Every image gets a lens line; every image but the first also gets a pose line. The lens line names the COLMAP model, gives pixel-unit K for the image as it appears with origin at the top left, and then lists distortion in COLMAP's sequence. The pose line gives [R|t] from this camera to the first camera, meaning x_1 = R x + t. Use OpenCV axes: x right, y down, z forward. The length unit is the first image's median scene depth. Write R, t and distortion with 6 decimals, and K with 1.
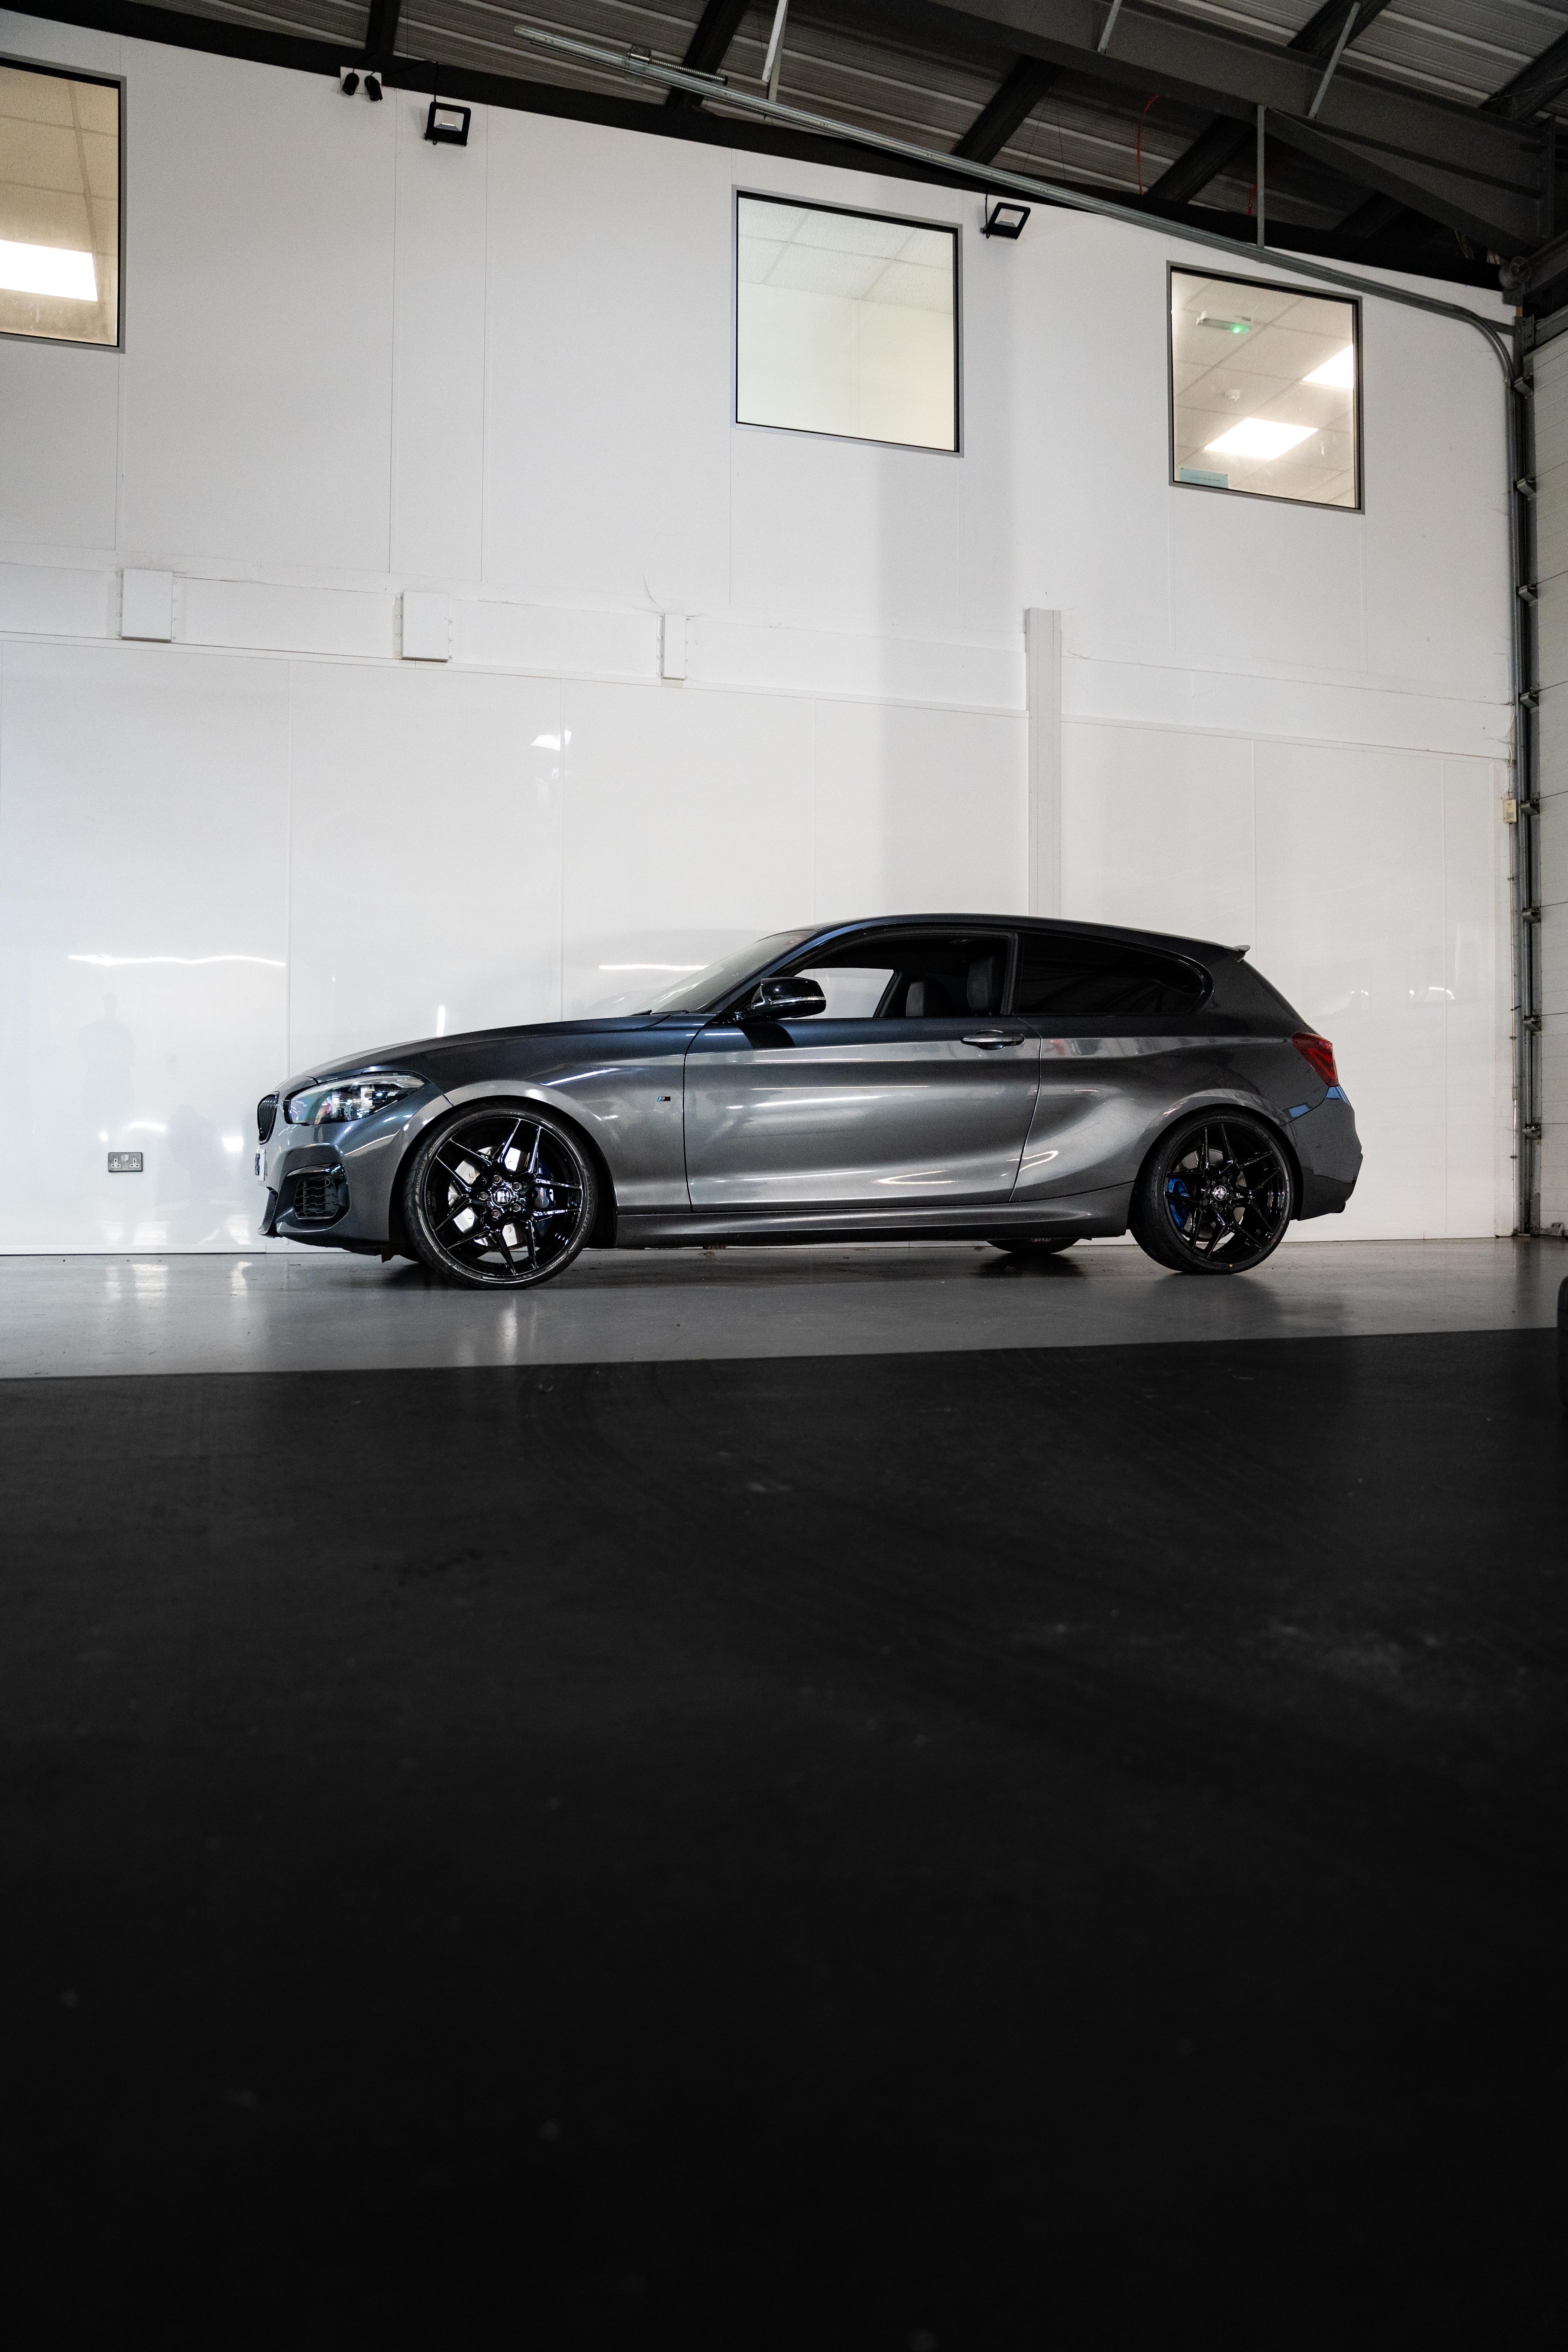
lens RADIAL K [[1833.5, 0, 784.0], [0, 1833.5, 1176.0], [0, 0, 1]] dist [-0.153637, 0.165078]
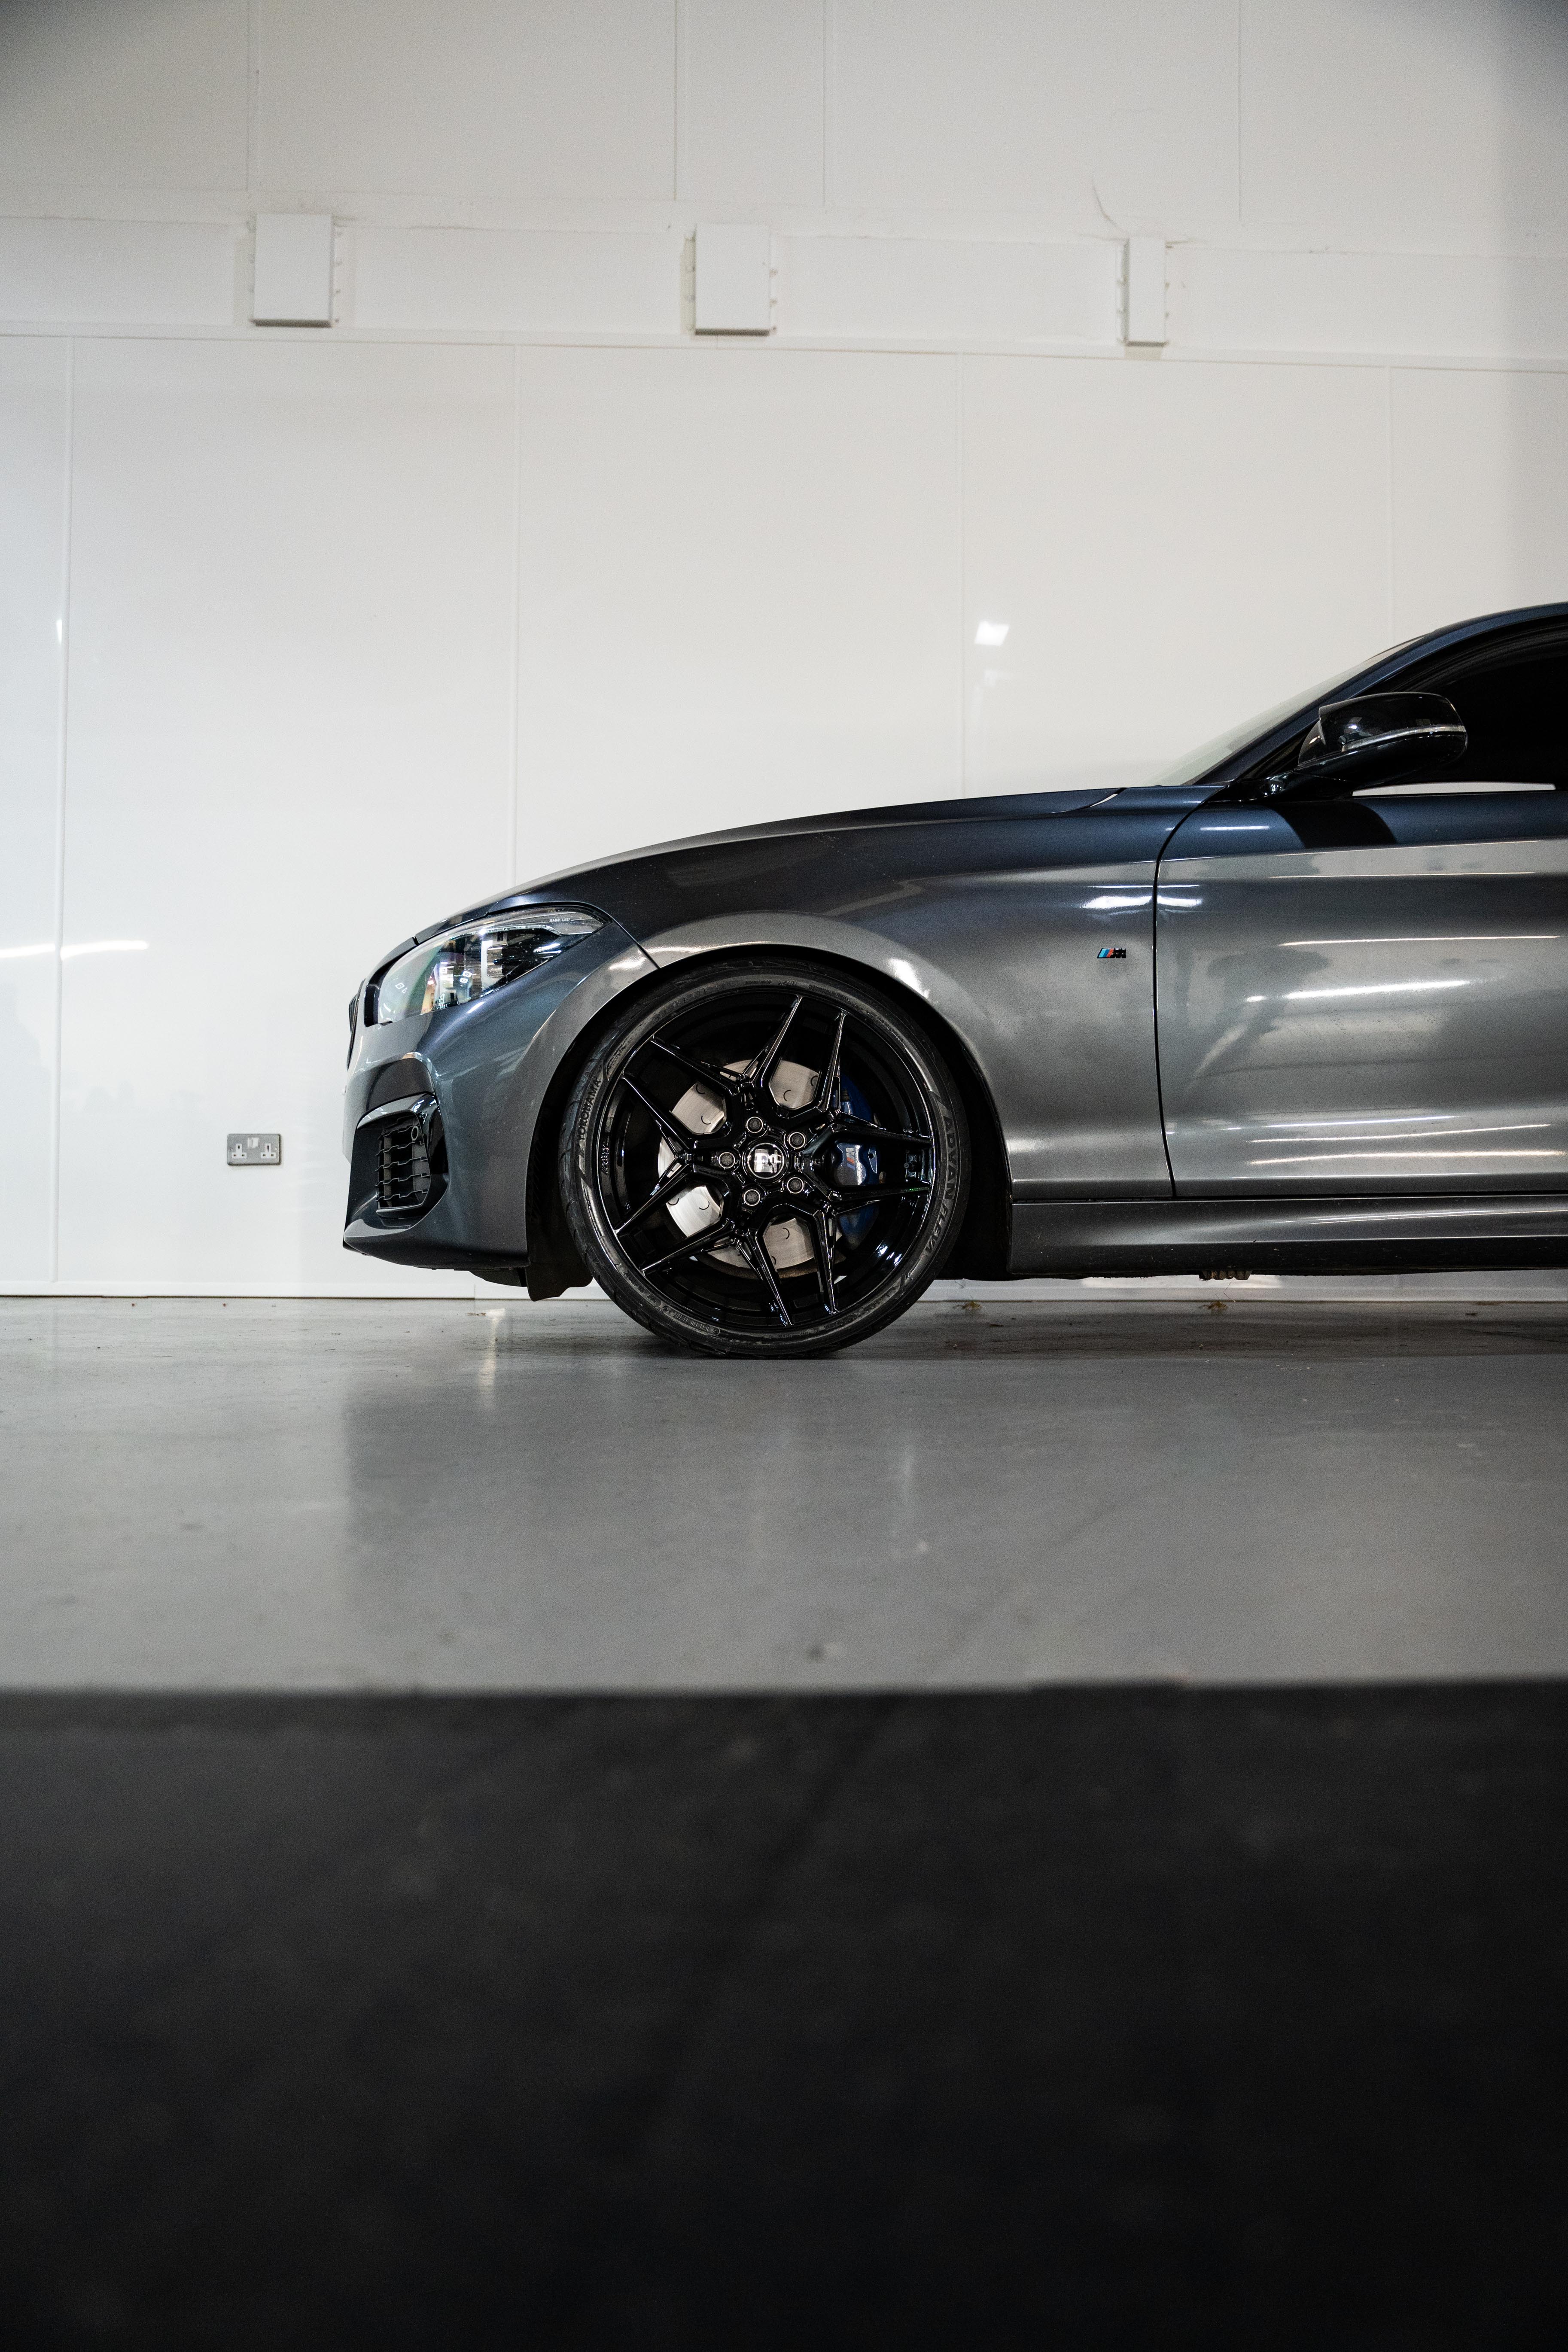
lens RADIAL K [[2070.0, 0, 784.0], [0, 2070.0, 1176.0], [0, 0, 1]] dist [-0.116127, 0.214402]
pose [[0.968049, -0.010296, -0.250551, -0.015064], [0.002515, 0.999505, -0.031356, 0.031540], [0.250750, 0.029724, 0.967595, 0.473347]]
